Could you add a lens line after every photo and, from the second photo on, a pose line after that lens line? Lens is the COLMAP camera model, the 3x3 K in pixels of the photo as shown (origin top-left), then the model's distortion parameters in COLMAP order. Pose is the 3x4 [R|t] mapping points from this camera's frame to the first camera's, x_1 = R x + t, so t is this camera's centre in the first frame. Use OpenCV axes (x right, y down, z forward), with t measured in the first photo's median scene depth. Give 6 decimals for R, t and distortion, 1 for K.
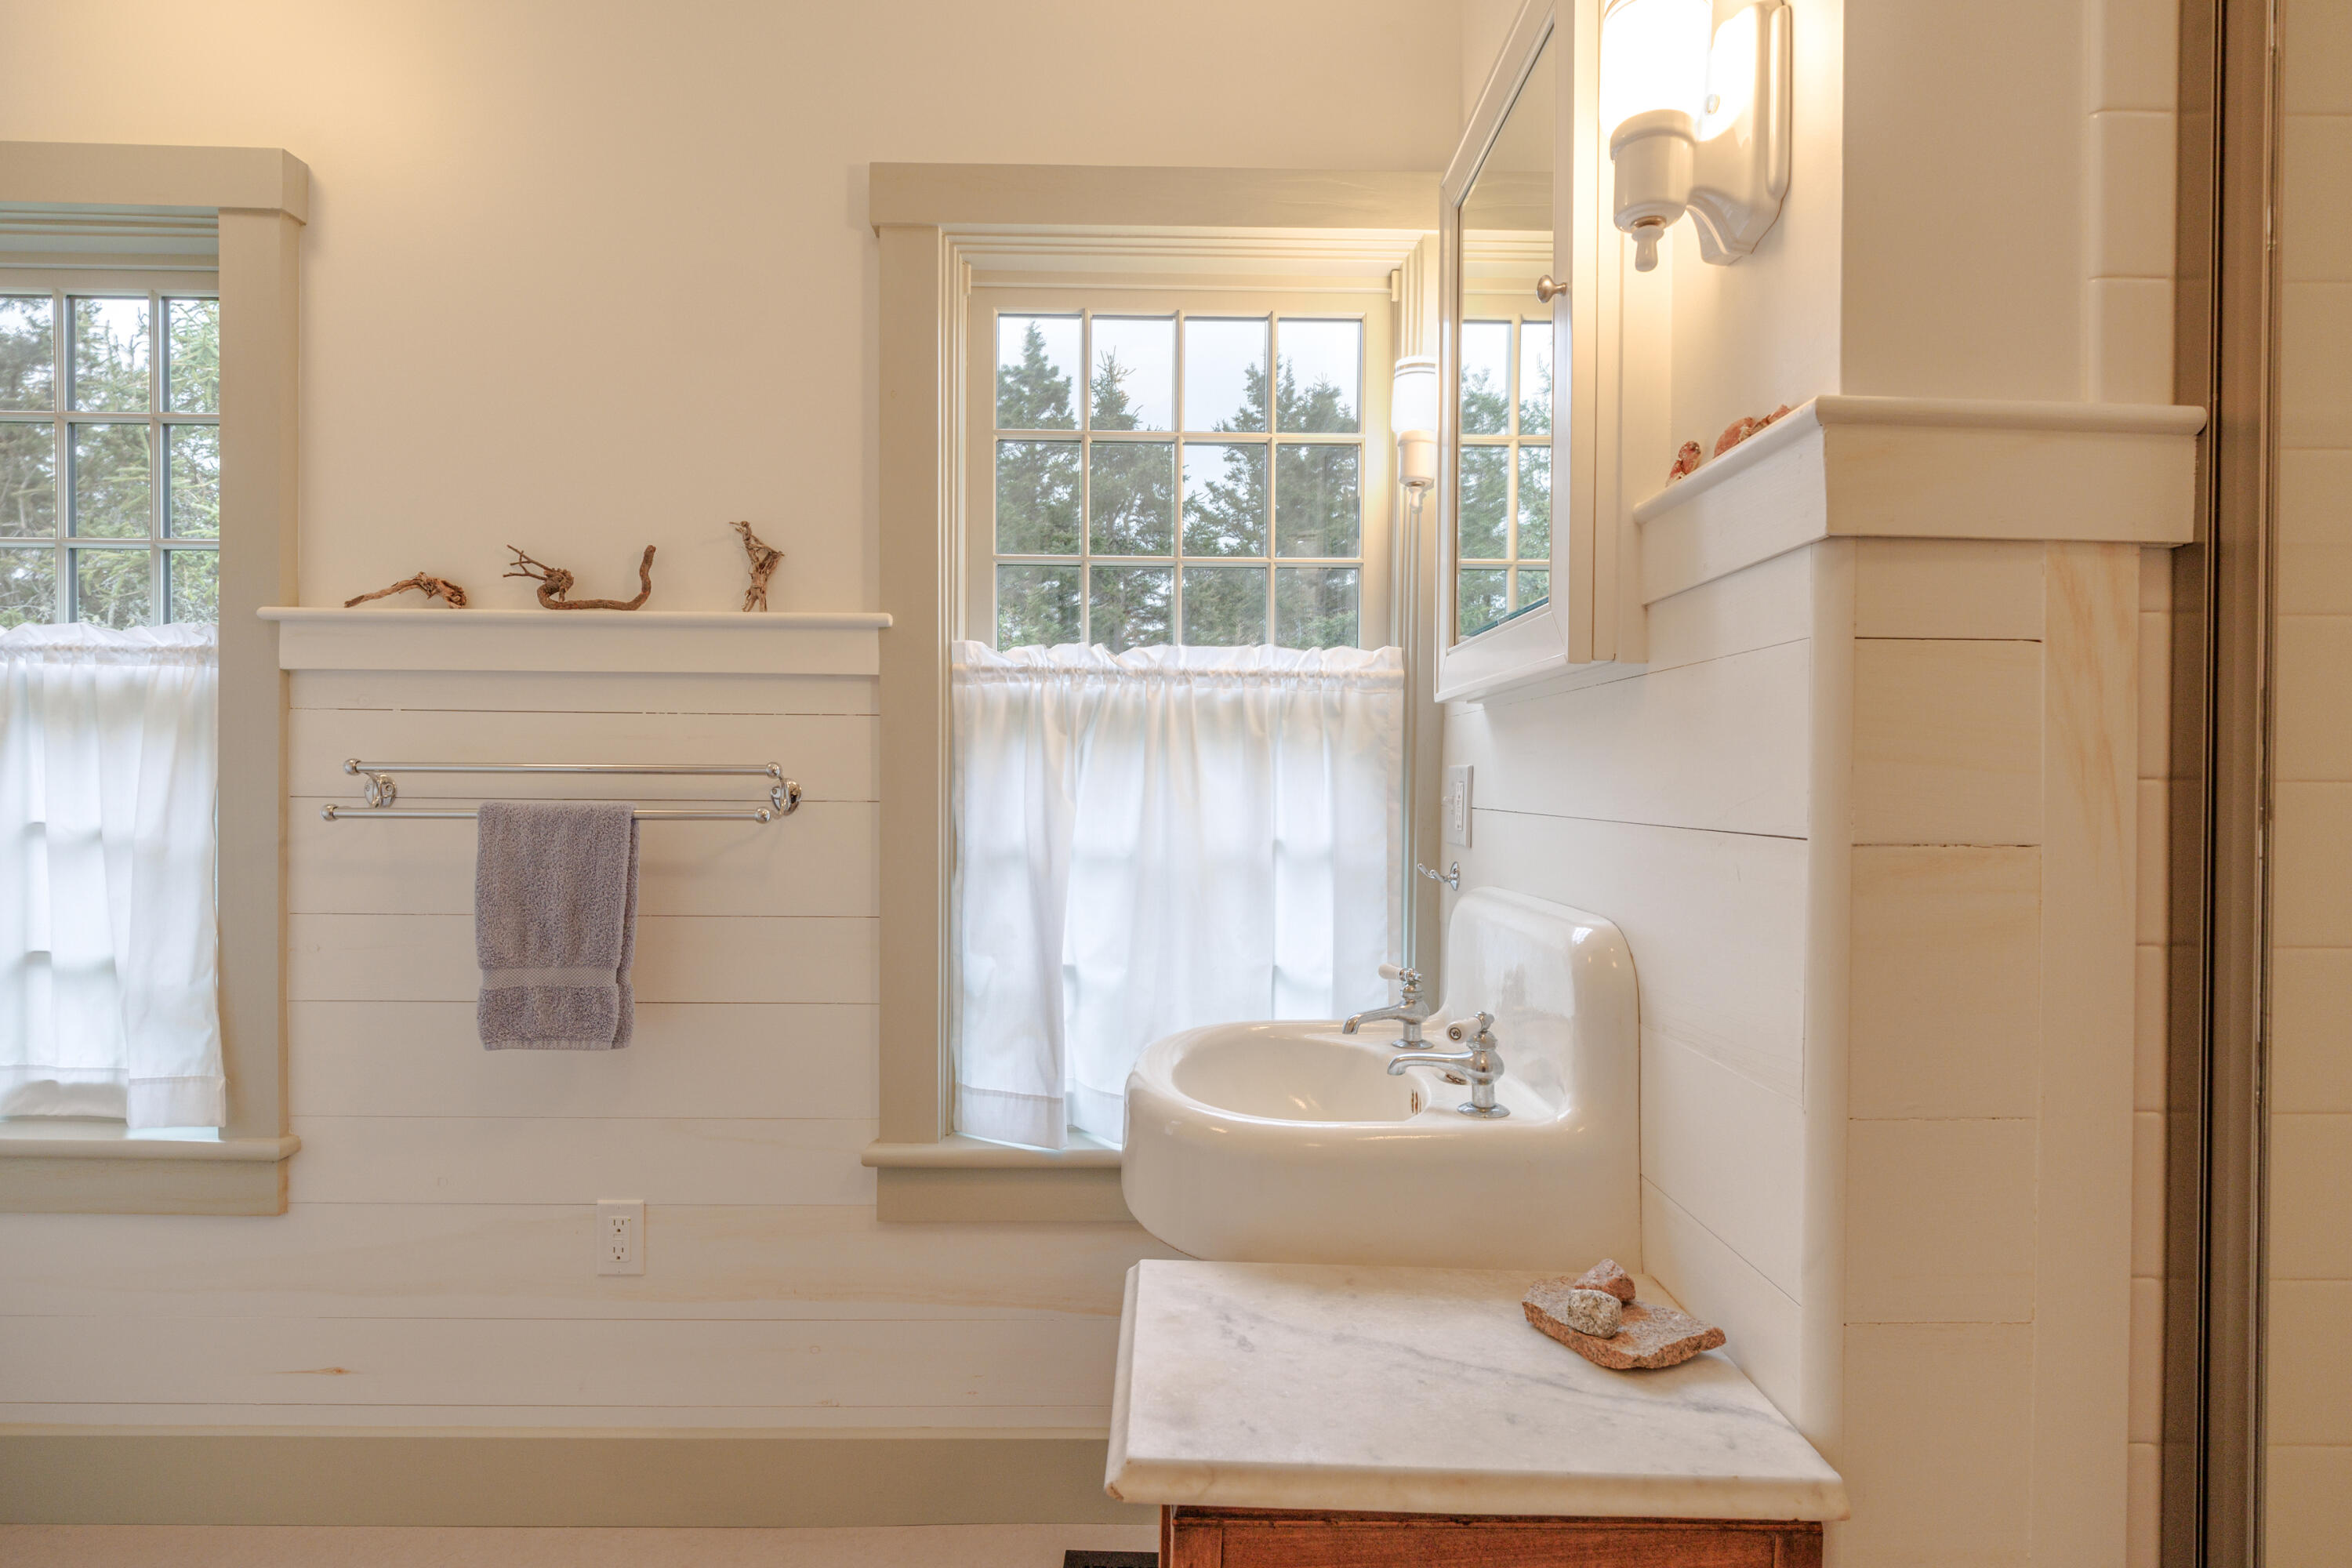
lens RADIAL K [[1186.4, 0, 1174.2], [0, 1186.4, 782.9], [0, 0, 1]] dist [-0.002827, 0.001944]
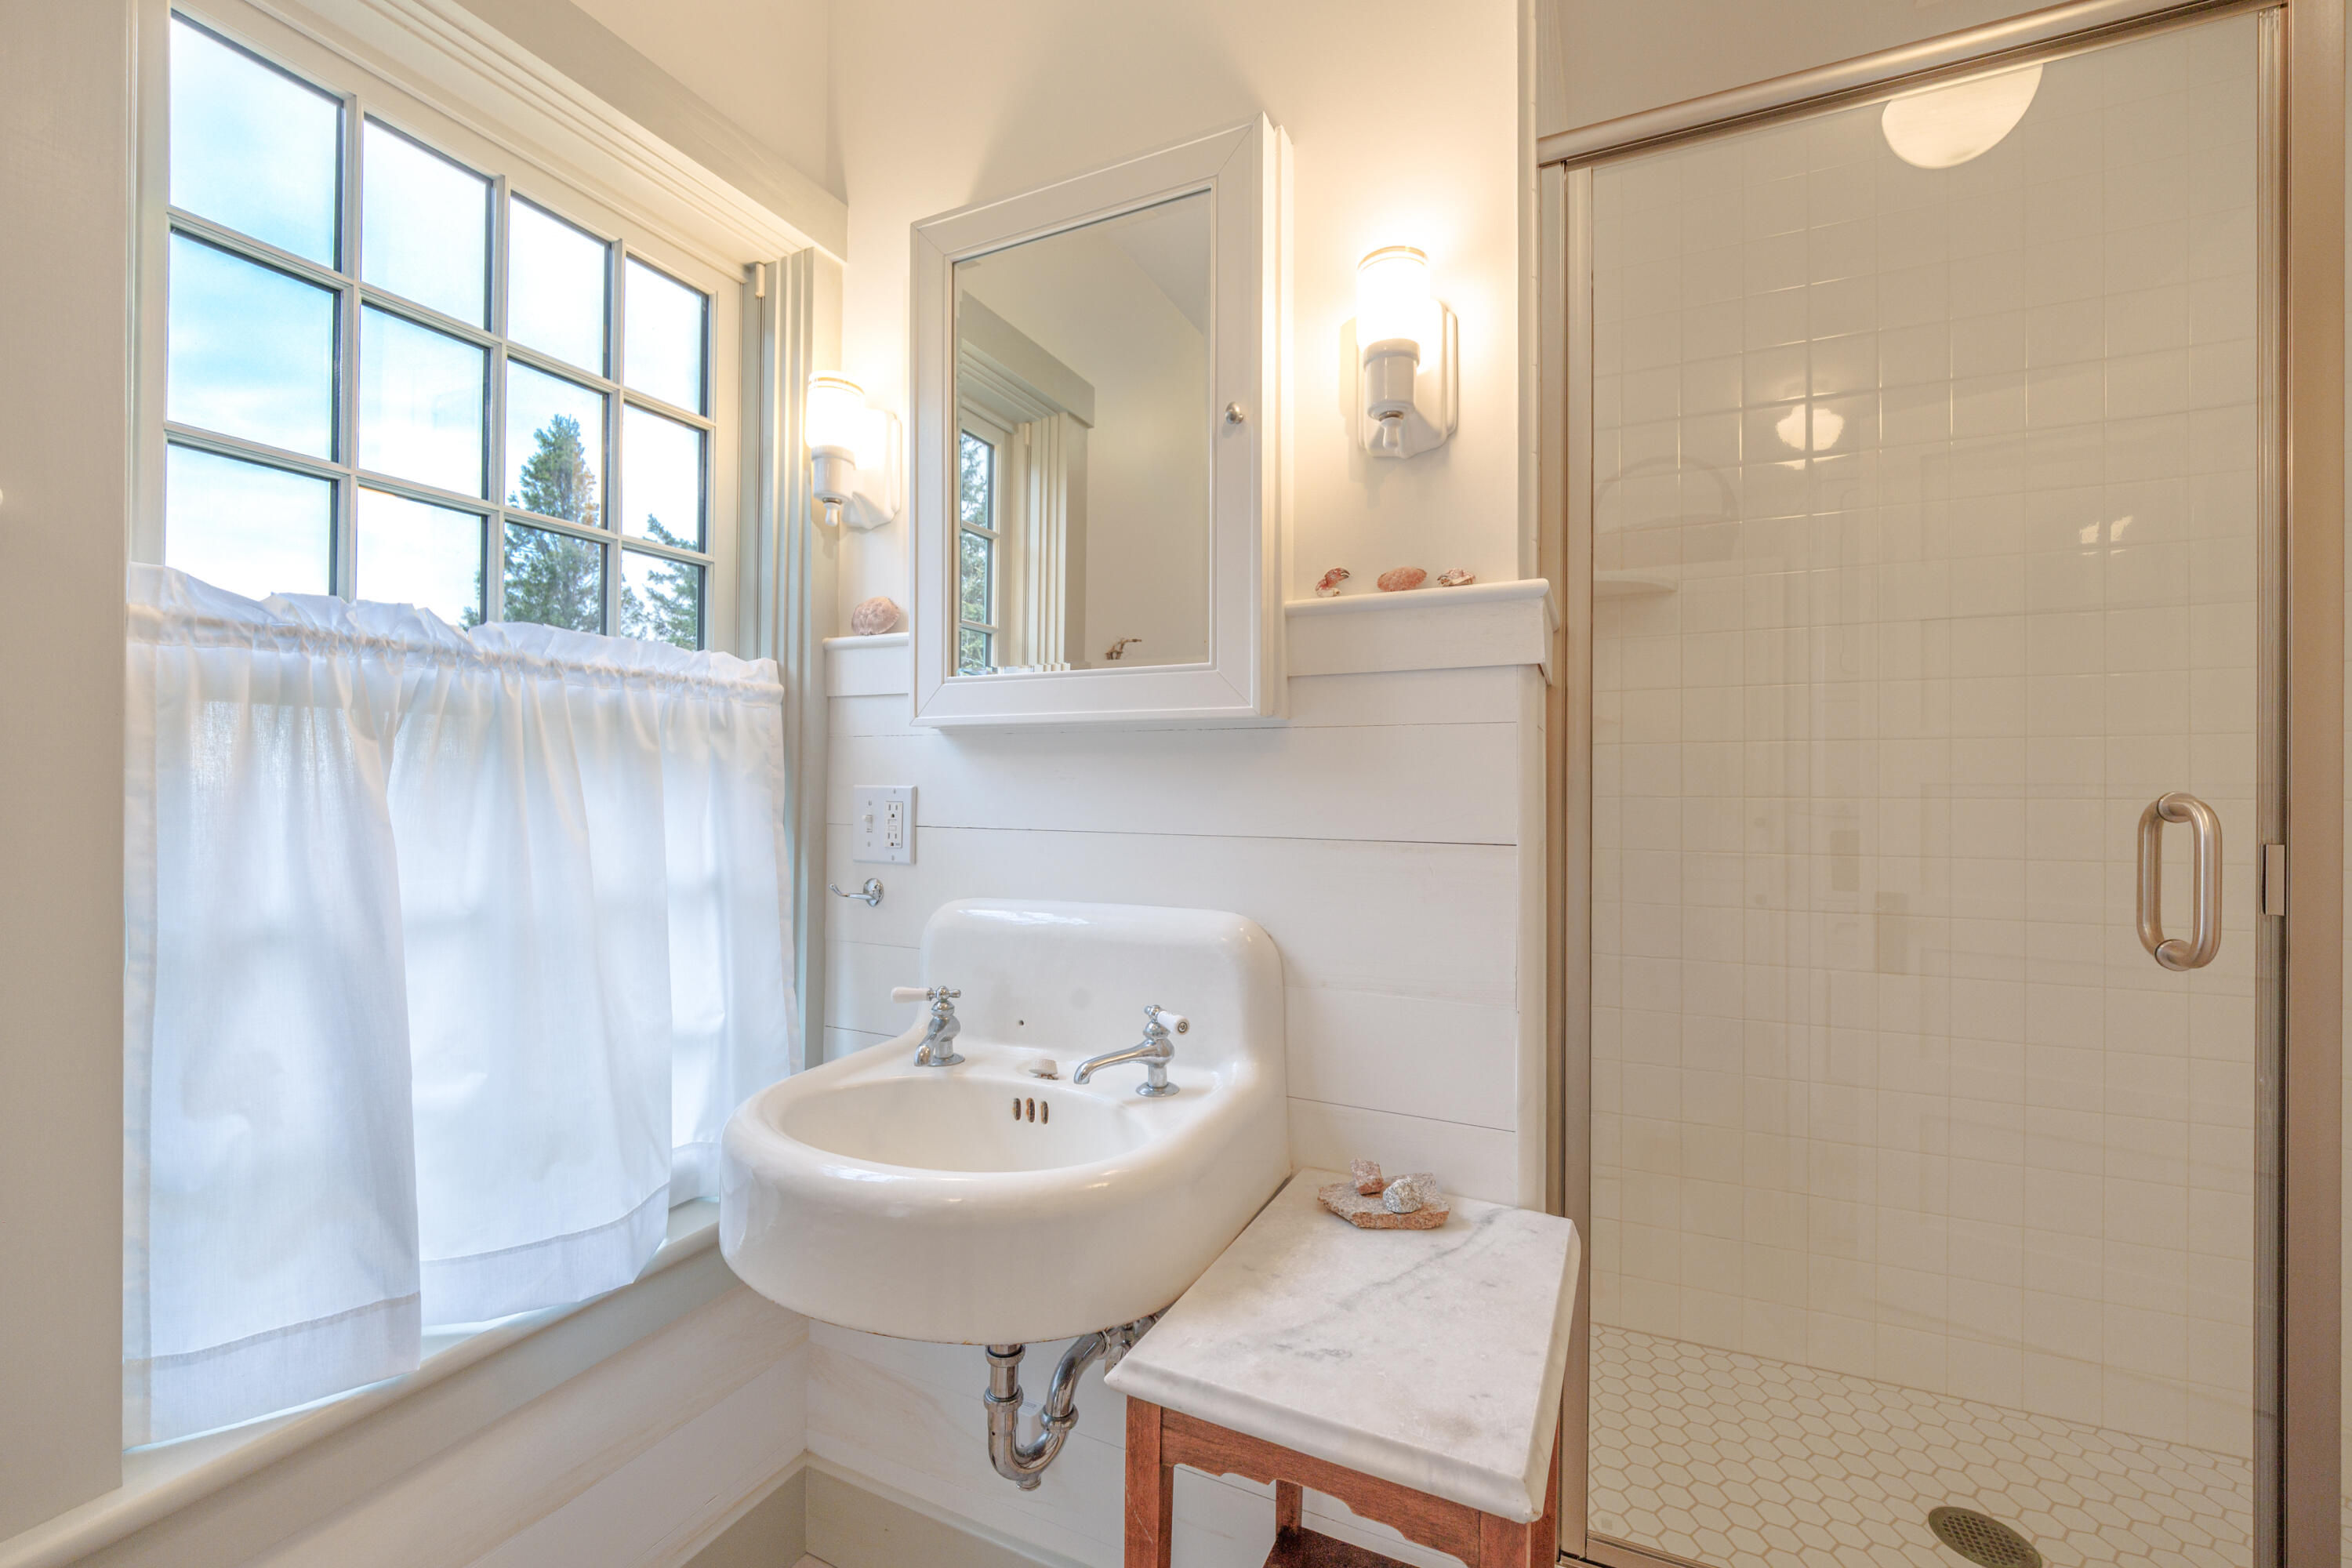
lens RADIAL K [[962.9, 0, 1177.4], [0, 962.9, 784.9], [0, 0, 1]] dist [0.002860, -0.000260]
pose [[0.434287, -0.007006, 0.900747, -0.377843], [0.000010, 0.999970, 0.007772, -0.020304], [-0.900775, -0.003366, 0.434274, 0.368711]]
